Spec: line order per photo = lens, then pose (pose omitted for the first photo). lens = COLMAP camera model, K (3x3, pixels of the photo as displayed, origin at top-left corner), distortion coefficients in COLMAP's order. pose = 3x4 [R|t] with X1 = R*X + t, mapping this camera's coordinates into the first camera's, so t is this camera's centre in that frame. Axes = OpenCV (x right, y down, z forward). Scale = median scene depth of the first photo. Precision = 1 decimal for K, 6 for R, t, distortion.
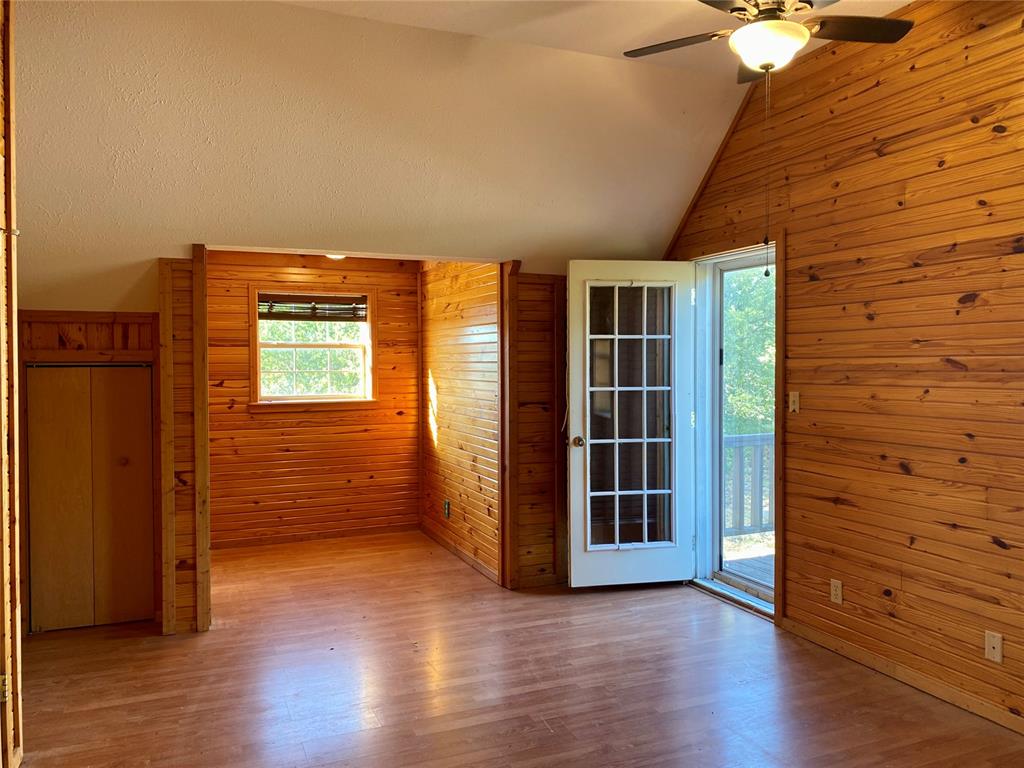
lens RADIAL K [[782.2, 0, 514.5], [0, 782.2, 381.4], [0, 0, 1]] dist [0.049275, -0.056927]
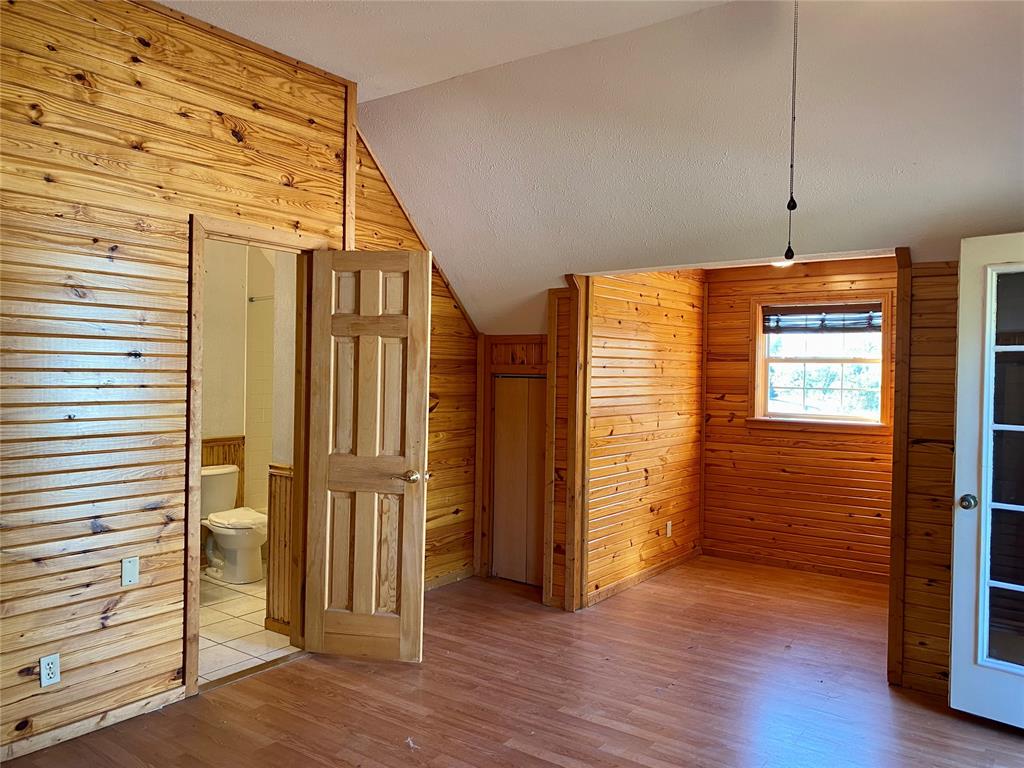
lens RADIAL K [[782.2, 0, 515.0], [0, 782.2, 382.0], [0, 0, 1]] dist [0.049275, -0.056927]
pose [[0.510496, 0.025022, -0.859516, 0.449856], [-0.037444, 0.999275, 0.006851, -0.016801], [0.859065, 0.028687, 0.511063, 0.287564]]
